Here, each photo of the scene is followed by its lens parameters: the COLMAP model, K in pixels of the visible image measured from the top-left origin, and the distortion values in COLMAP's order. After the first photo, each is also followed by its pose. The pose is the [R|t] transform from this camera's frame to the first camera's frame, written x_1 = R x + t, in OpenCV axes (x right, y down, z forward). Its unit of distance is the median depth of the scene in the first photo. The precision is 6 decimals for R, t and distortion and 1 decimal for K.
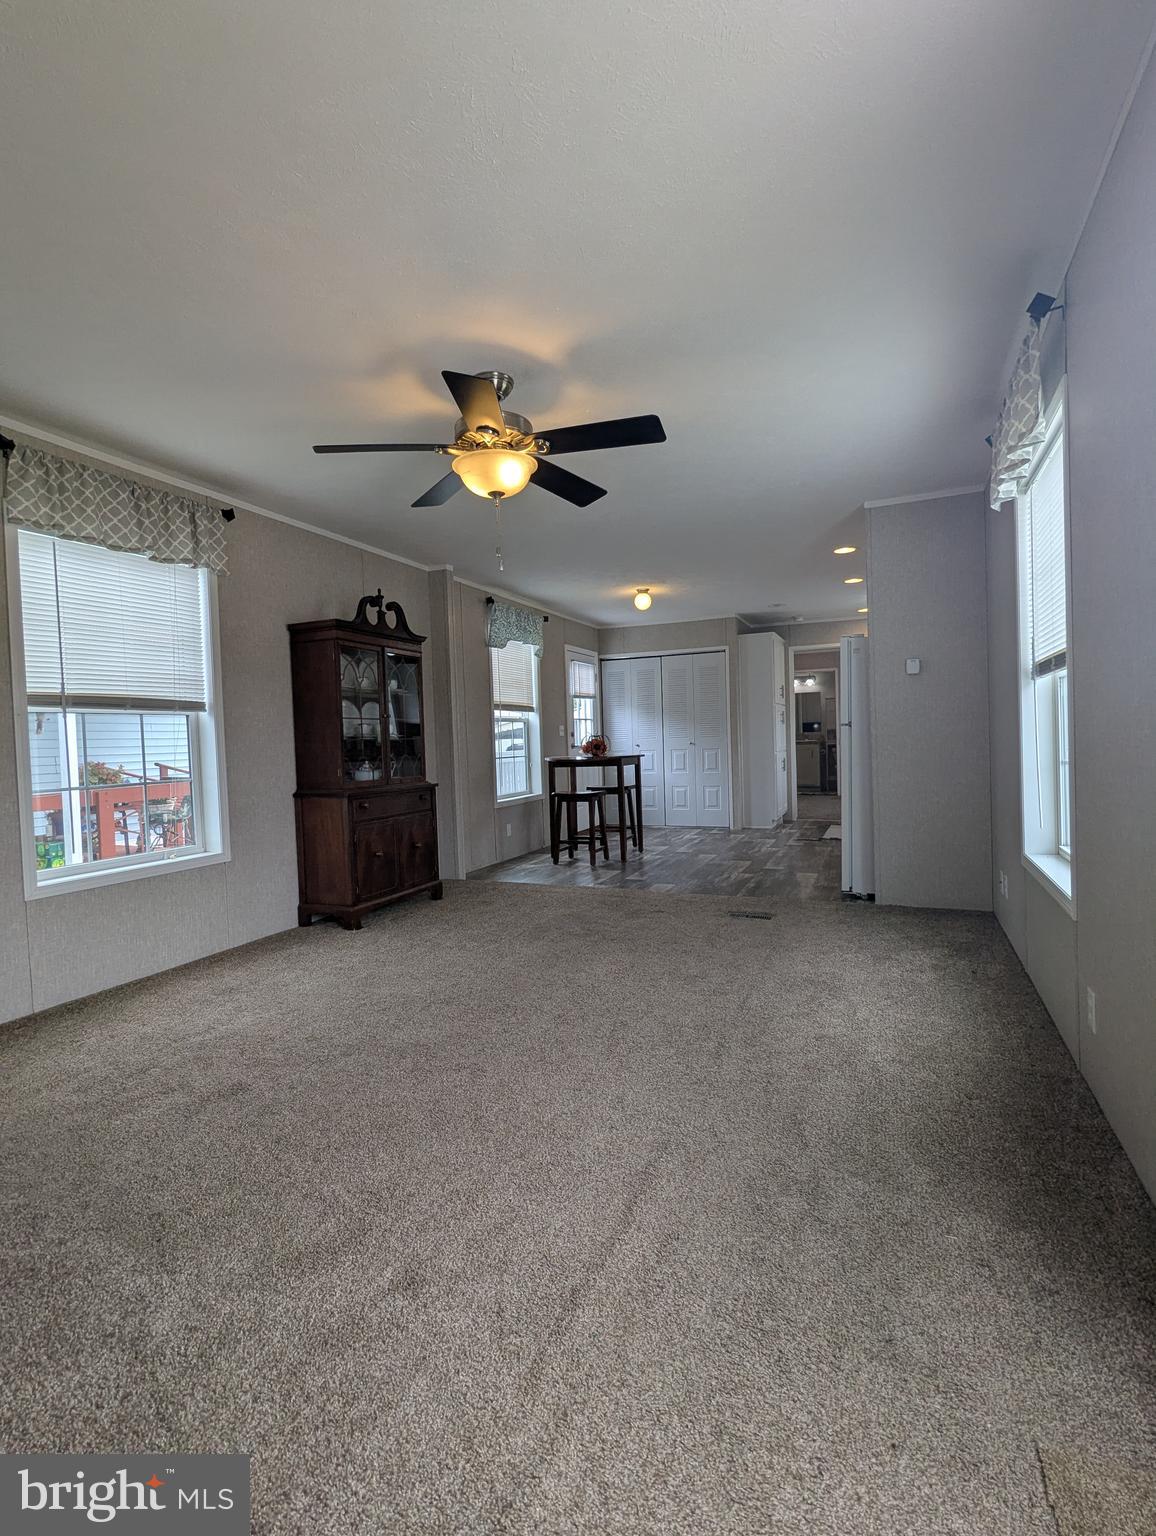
lens RADIAL K [[722.8, 0, 586.1], [0, 722.8, 757.2], [0, 0, 1]] dist [-0.008985, 0.002365]
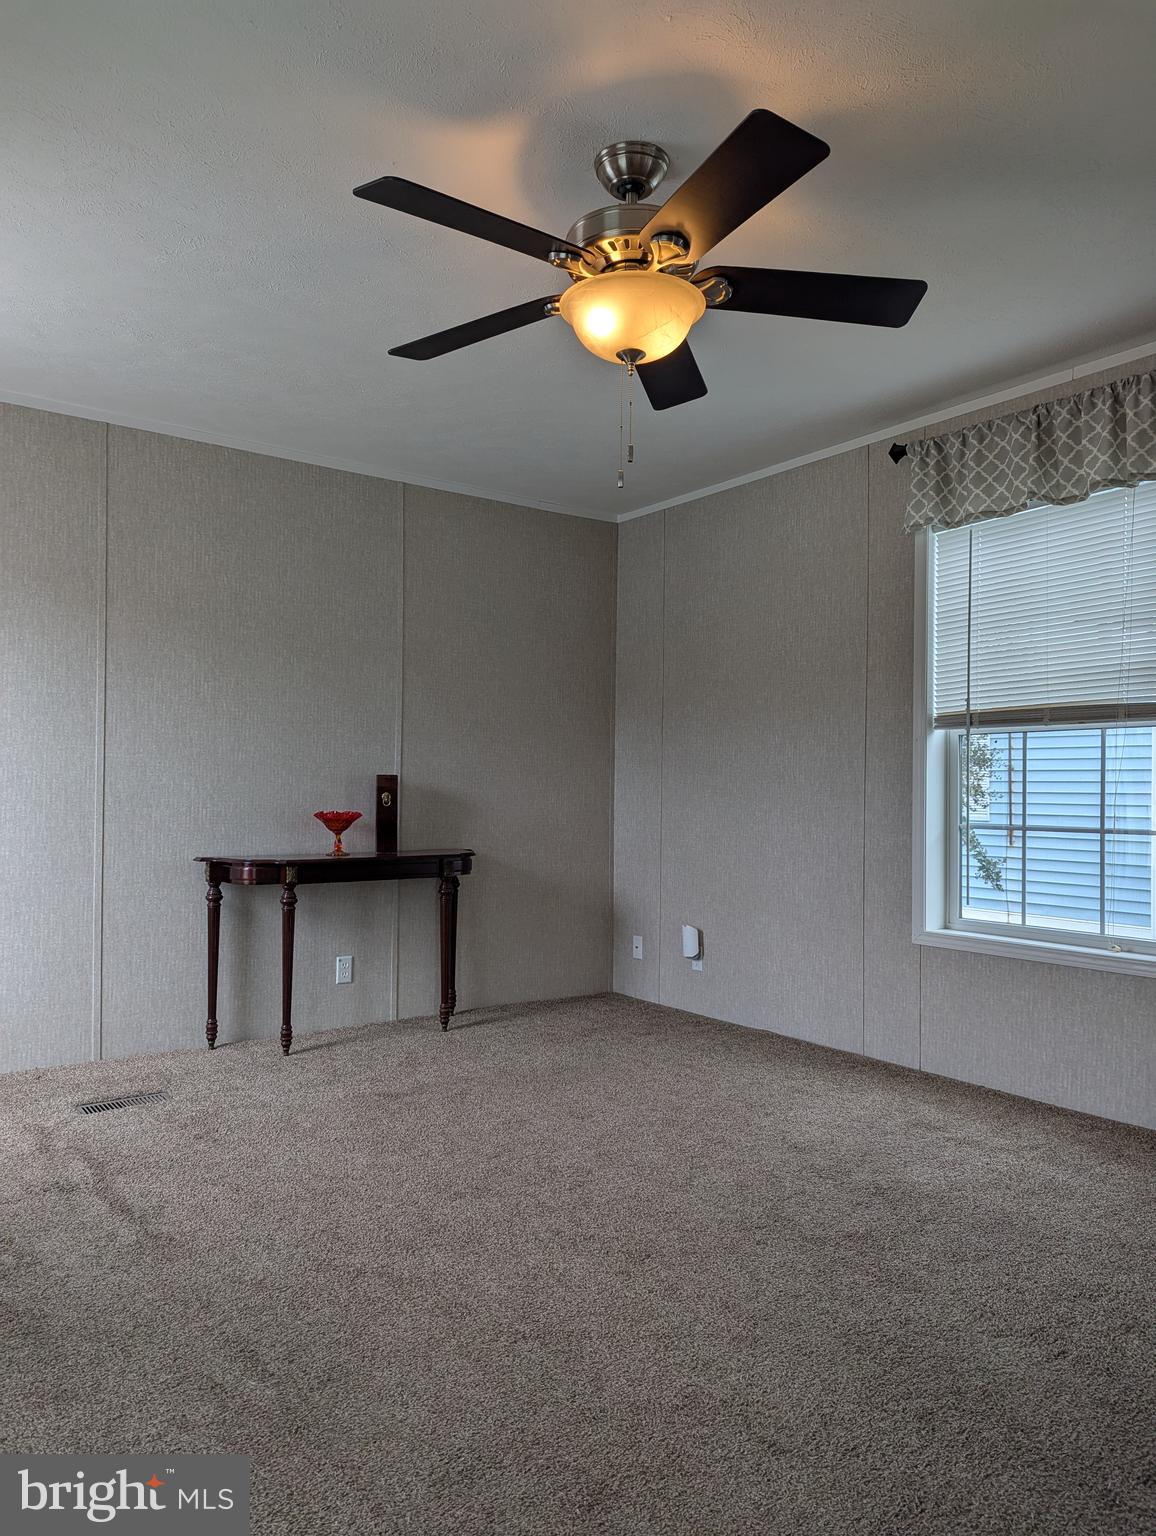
lens RADIAL K [[1092.6, 0, 585.0], [0, 1092.6, 777.4], [0, 0, 1]] dist [0.026275, -0.011132]
pose [[-0.515035, 0.009194, -0.857120, 0.585325], [-0.014201, 0.999714, 0.019257, -0.029695], [0.857052, 0.022090, -0.514757, 1.266387]]
